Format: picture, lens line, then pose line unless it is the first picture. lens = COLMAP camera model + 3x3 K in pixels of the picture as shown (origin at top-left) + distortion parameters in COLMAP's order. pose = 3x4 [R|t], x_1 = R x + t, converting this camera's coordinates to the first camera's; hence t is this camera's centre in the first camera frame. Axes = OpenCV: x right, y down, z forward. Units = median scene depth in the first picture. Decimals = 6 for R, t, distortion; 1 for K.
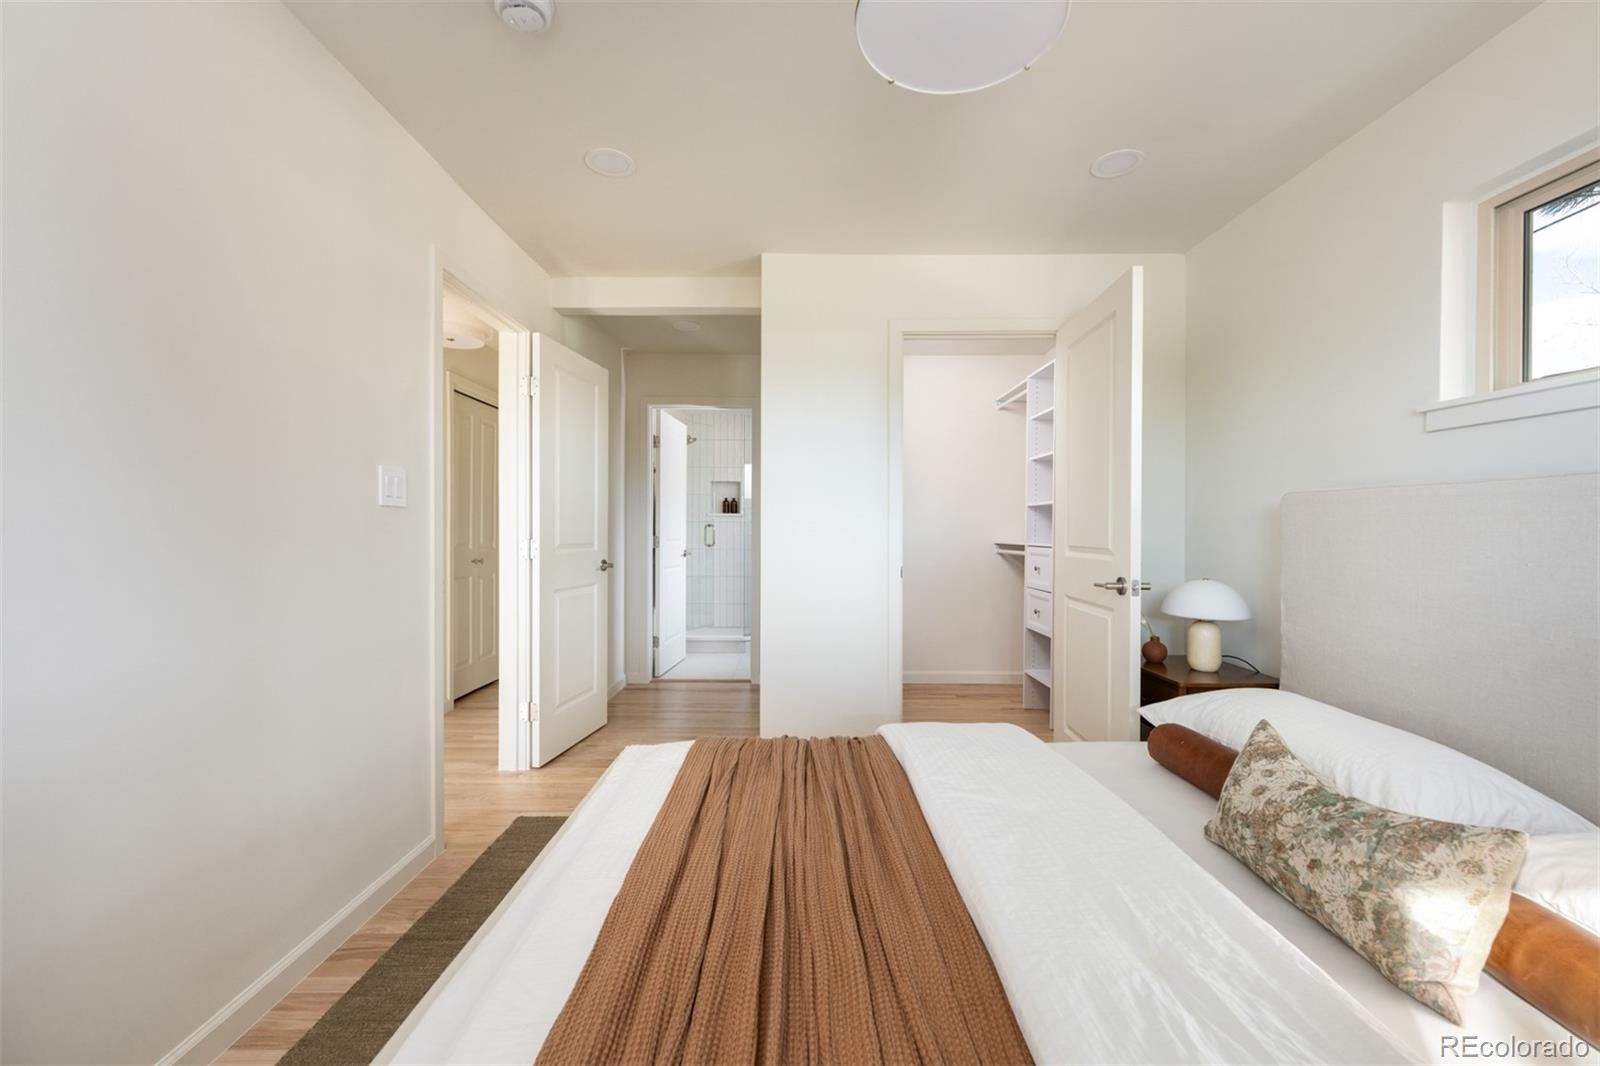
lens RADIAL K [[649.4, 0, 799.5], [0, 649.4, 529.8], [0, 0, 1]] dist [0.000030, -0.000005]
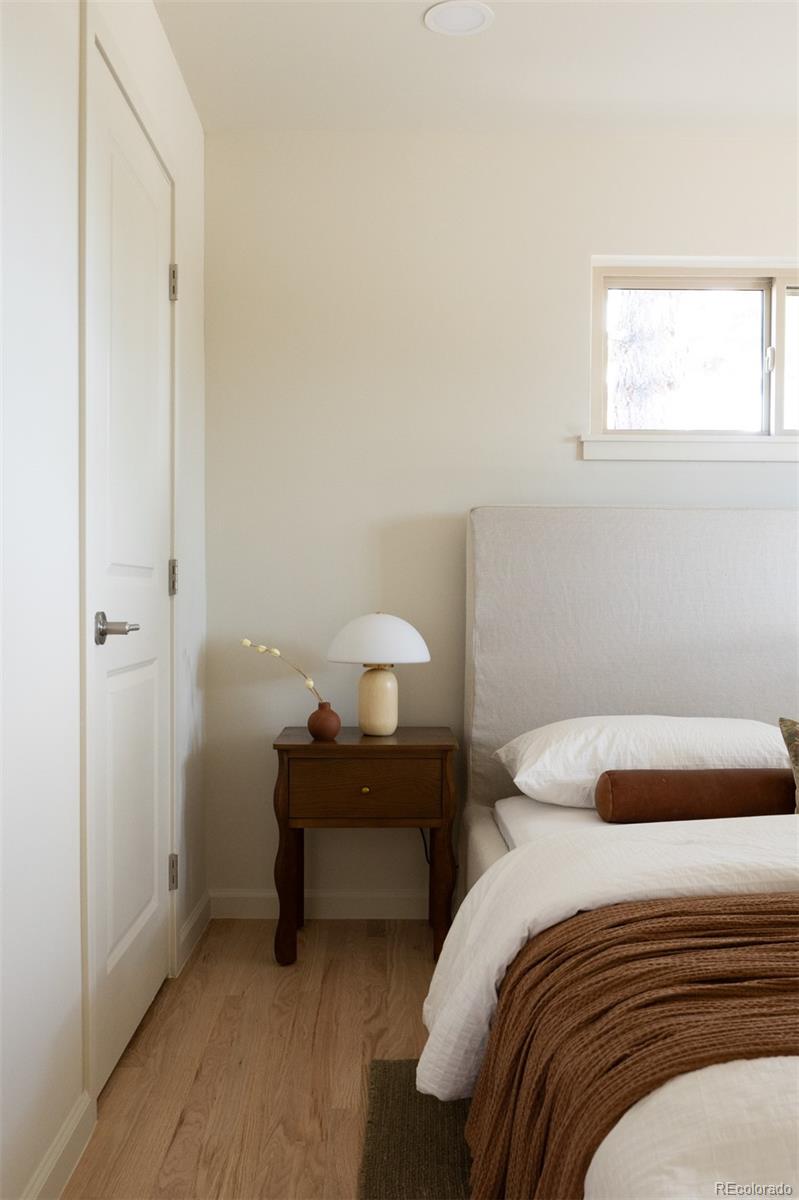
lens RADIAL K [[1094.0, 0, 399.5], [0, 1094.0, 600.0], [0, 0, 1]] dist [-0.000960, -0.006888]
pose [[-0.018713, -0.008399, 0.999790, -0.723024], [0.003527, 0.999958, 0.008466, 0.057539], [-0.999819, 0.003685, -0.018682, 1.135112]]
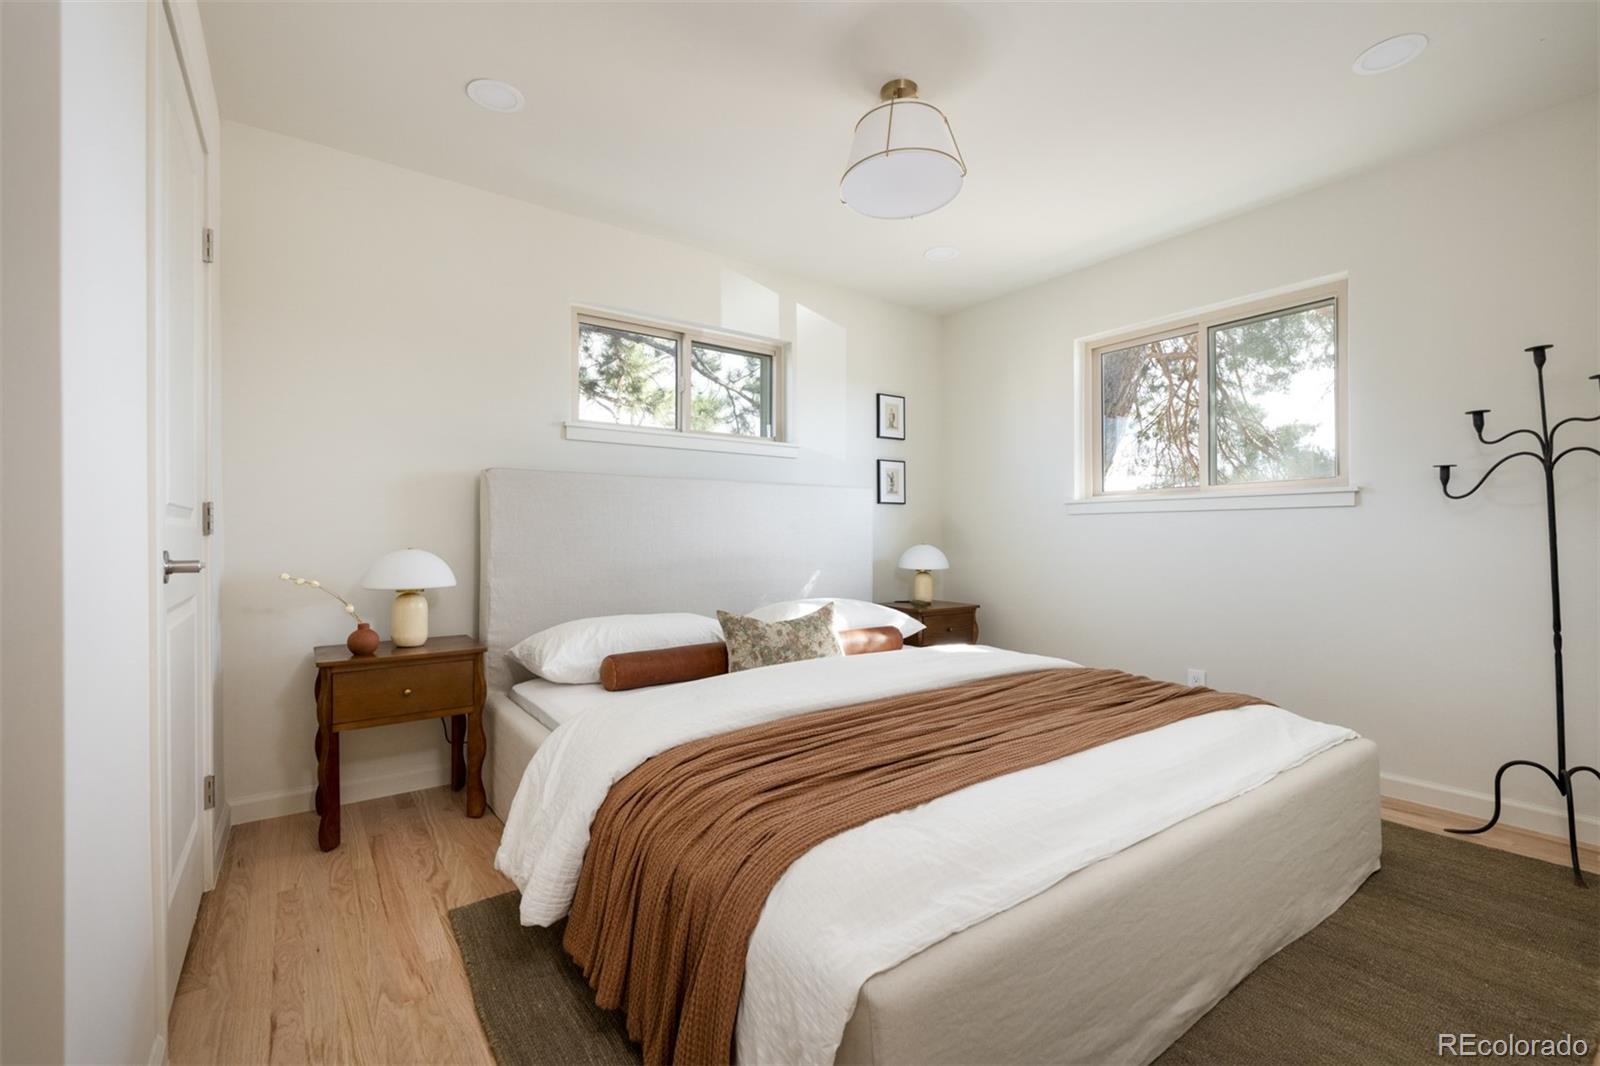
lens RADIAL K [[688.9, 0, 798.6], [0, 688.9, 534.5], [0, 0, 1]] dist [-0.000694, 0.000581]
pose [[-0.587880, -0.000761, 0.808948, -0.579355], [0.006315, 0.999965, 0.005530, 0.061063], [-0.808924, 0.008359, -0.587854, 1.283841]]
